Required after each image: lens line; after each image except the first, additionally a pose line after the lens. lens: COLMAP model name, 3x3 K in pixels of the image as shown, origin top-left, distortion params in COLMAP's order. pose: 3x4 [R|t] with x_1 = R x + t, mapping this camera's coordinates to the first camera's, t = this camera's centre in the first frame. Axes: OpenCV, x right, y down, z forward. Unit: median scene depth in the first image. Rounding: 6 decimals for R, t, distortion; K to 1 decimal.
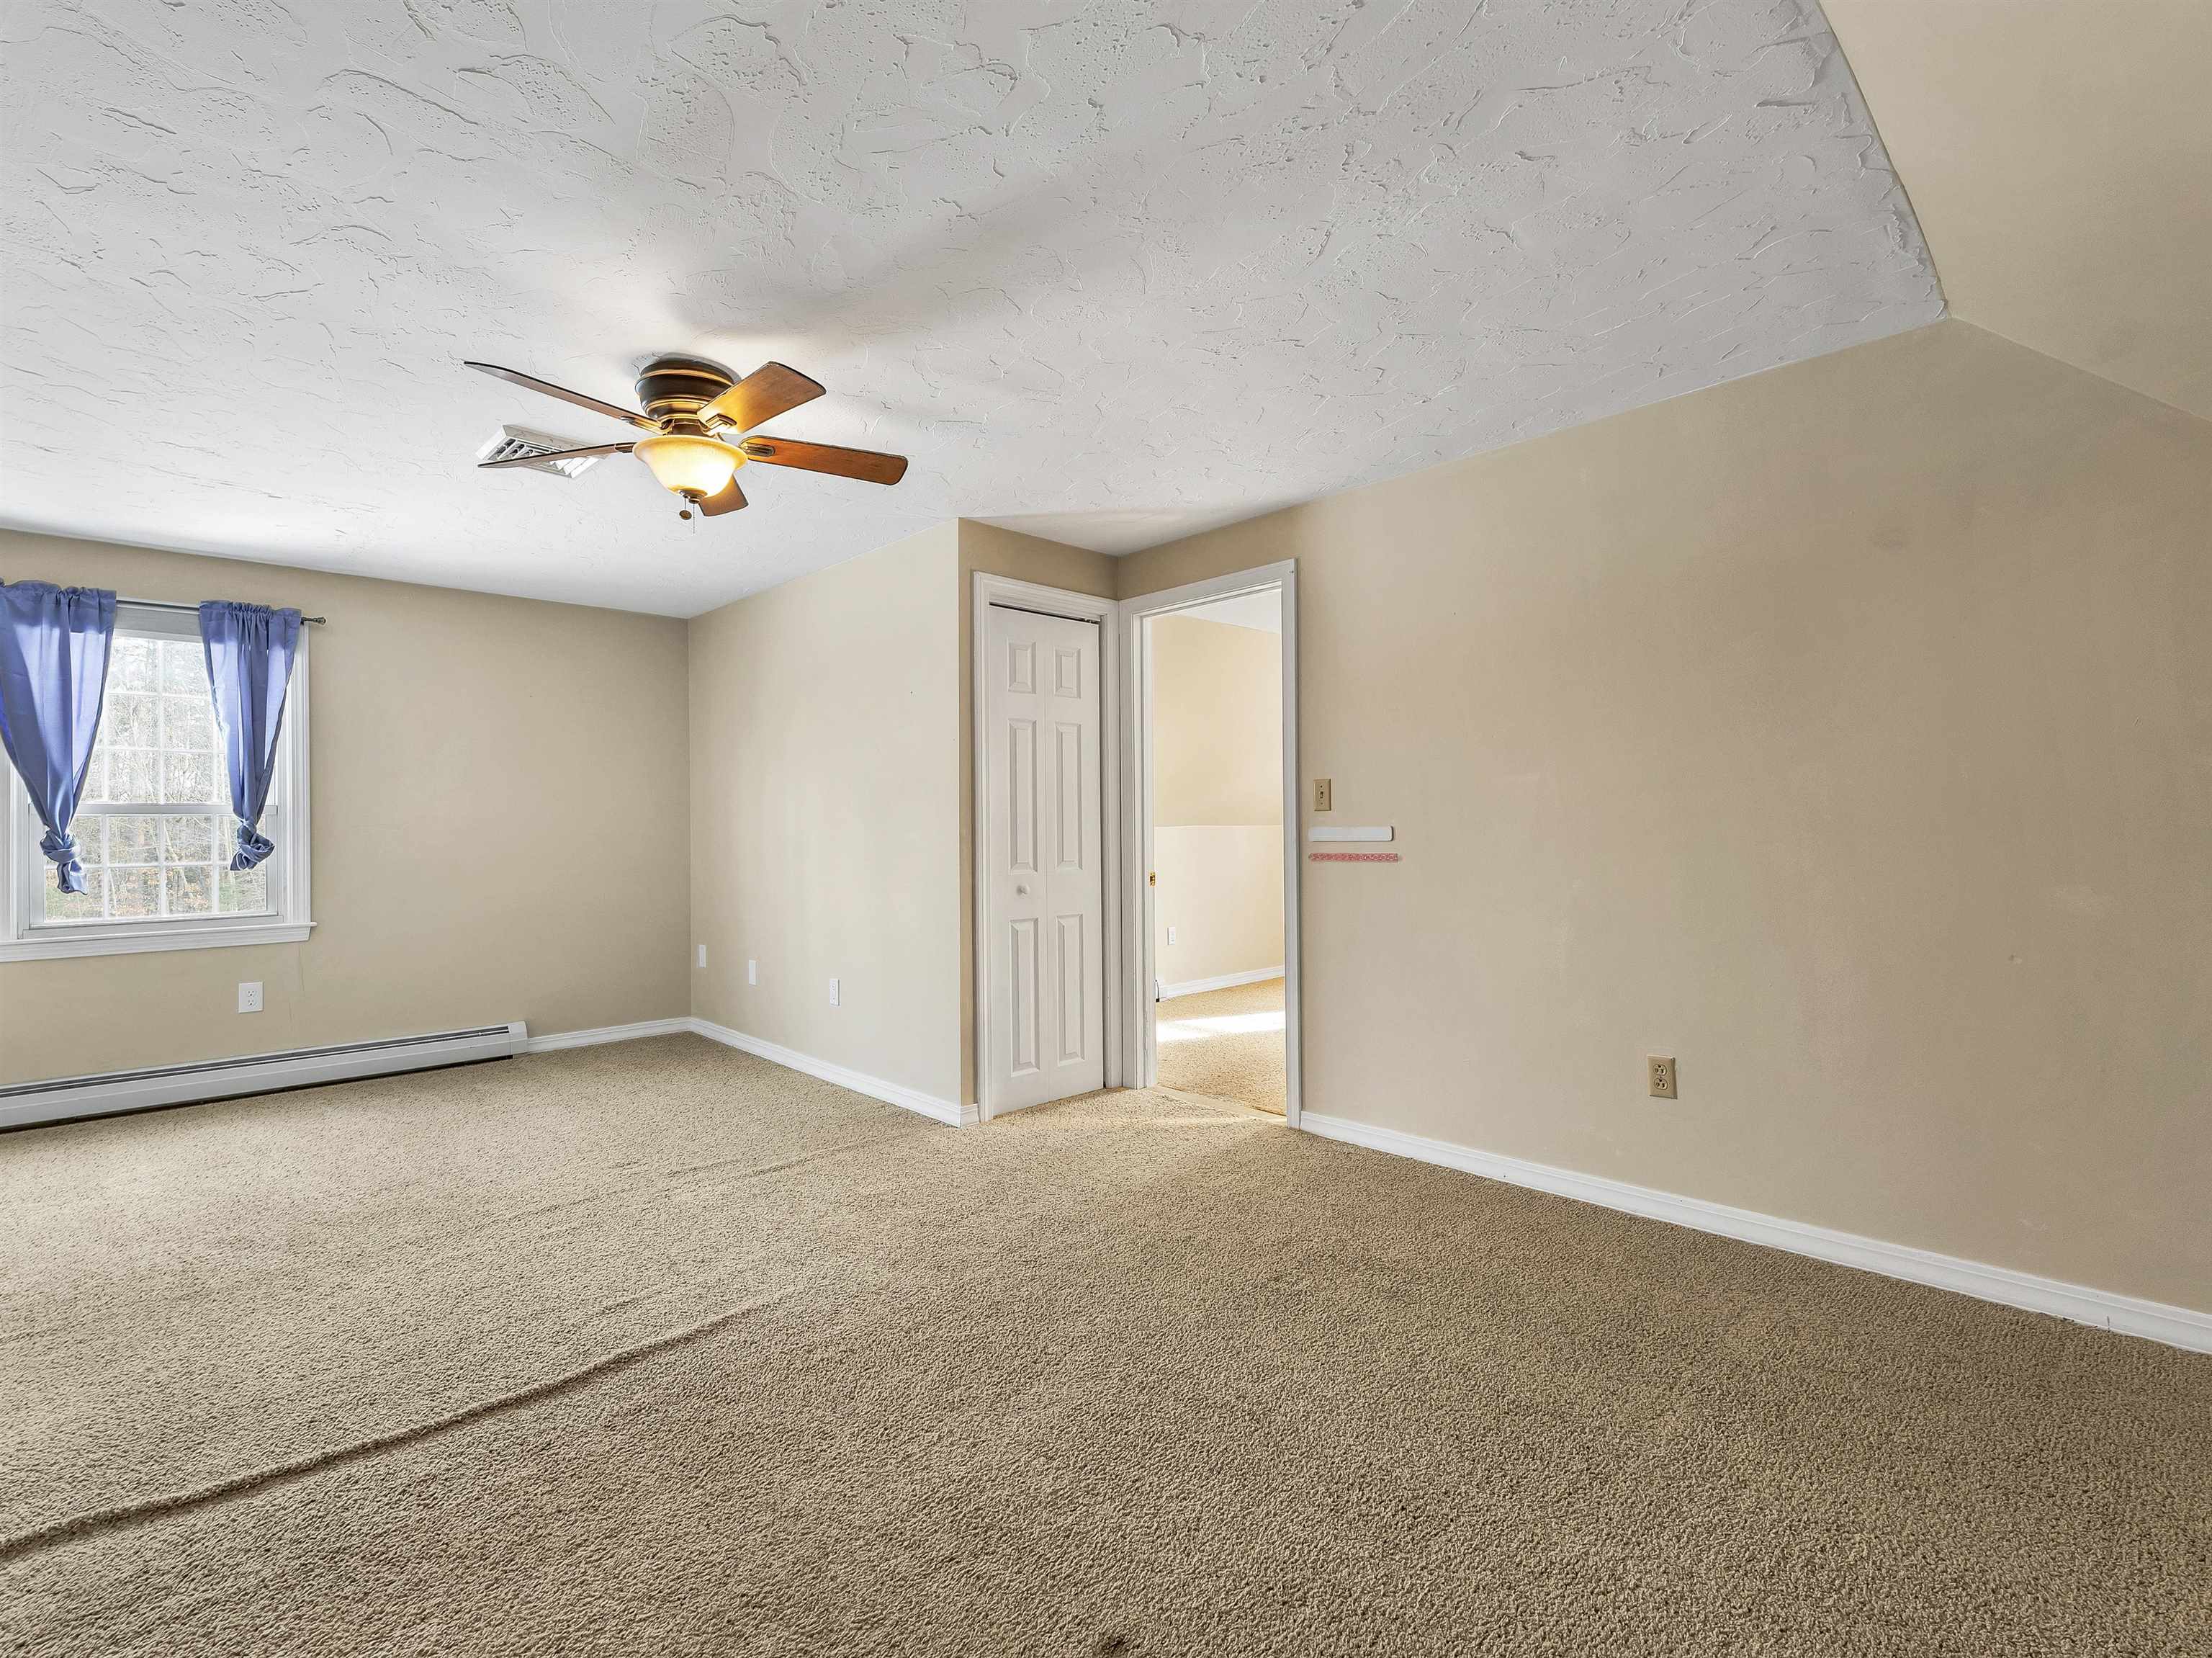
lens RADIAL K [[1040.4, 0, 1094.6], [0, 1040.4, 823.0], [0, 0, 1]] dist [0.002893, -0.000045]
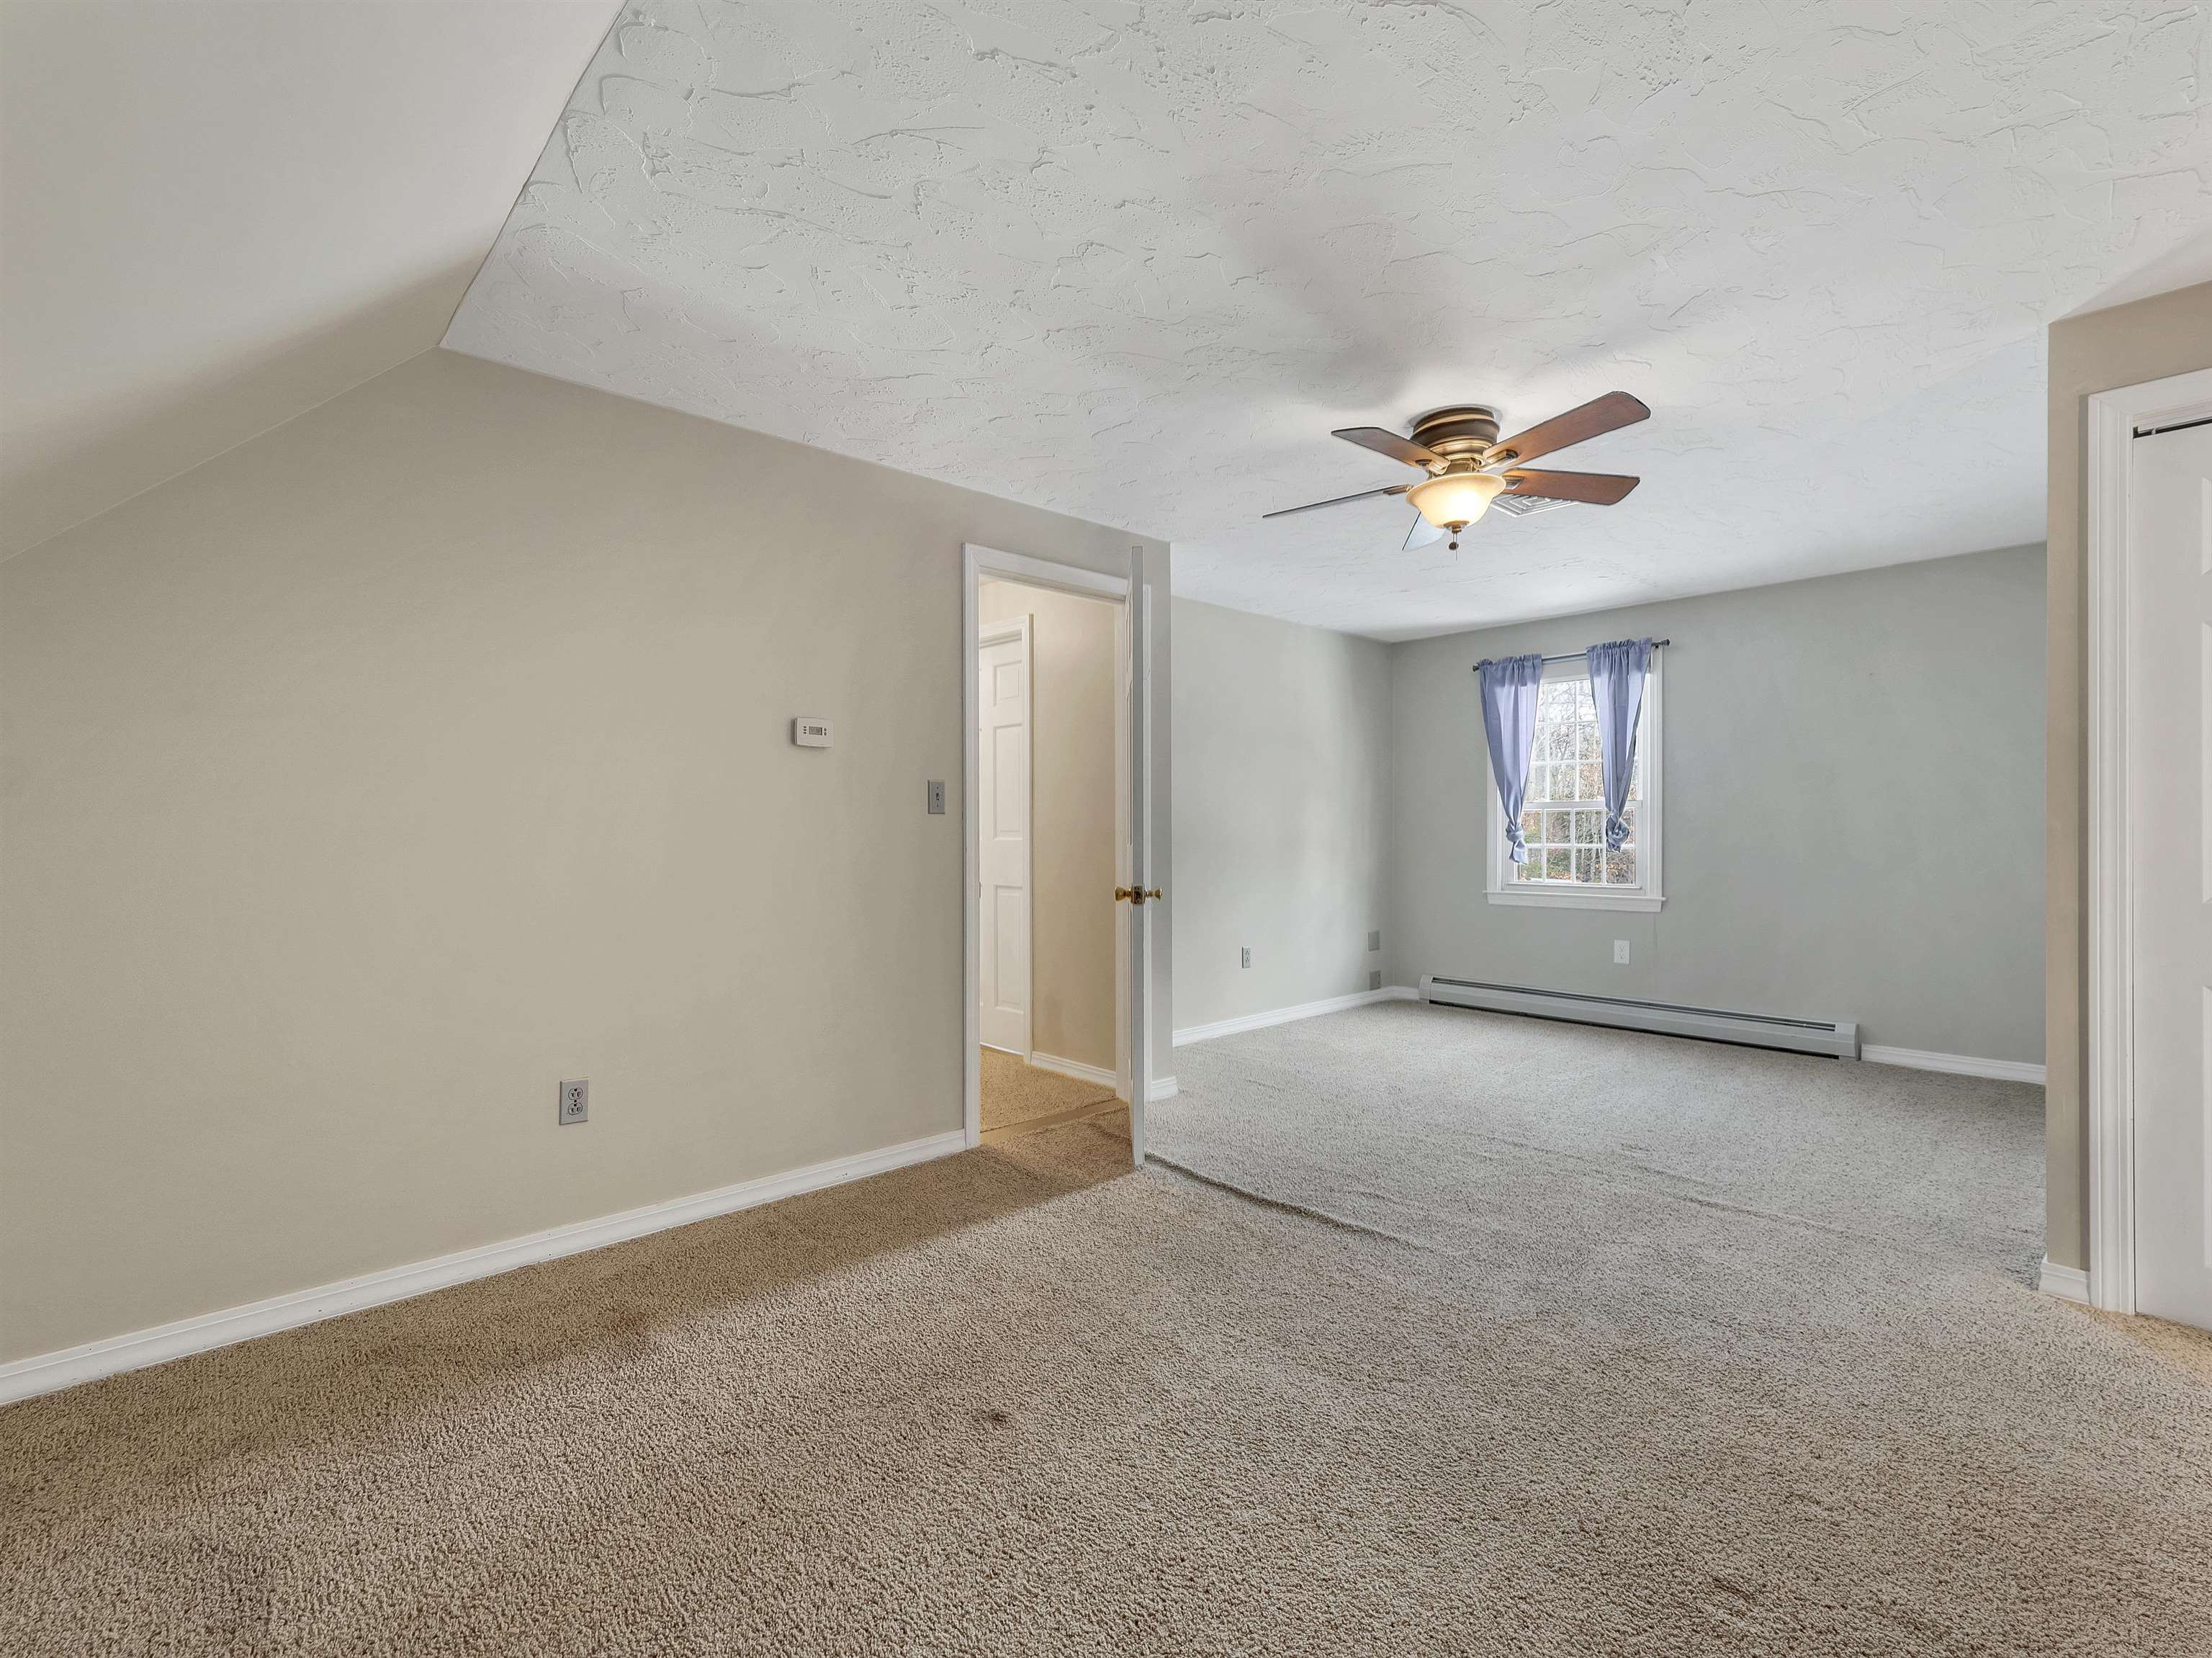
lens RADIAL K [[1040.4, 0, 1095.5], [0, 1040.4, 833.7], [0, 0, 1]] dist [0.002893, -0.000045]
pose [[-0.033962, 0.015874, -0.999297, 0.530090], [0.009078, 0.999838, 0.015574, -0.002585], [0.999382, -0.008543, -0.034101, 0.453008]]
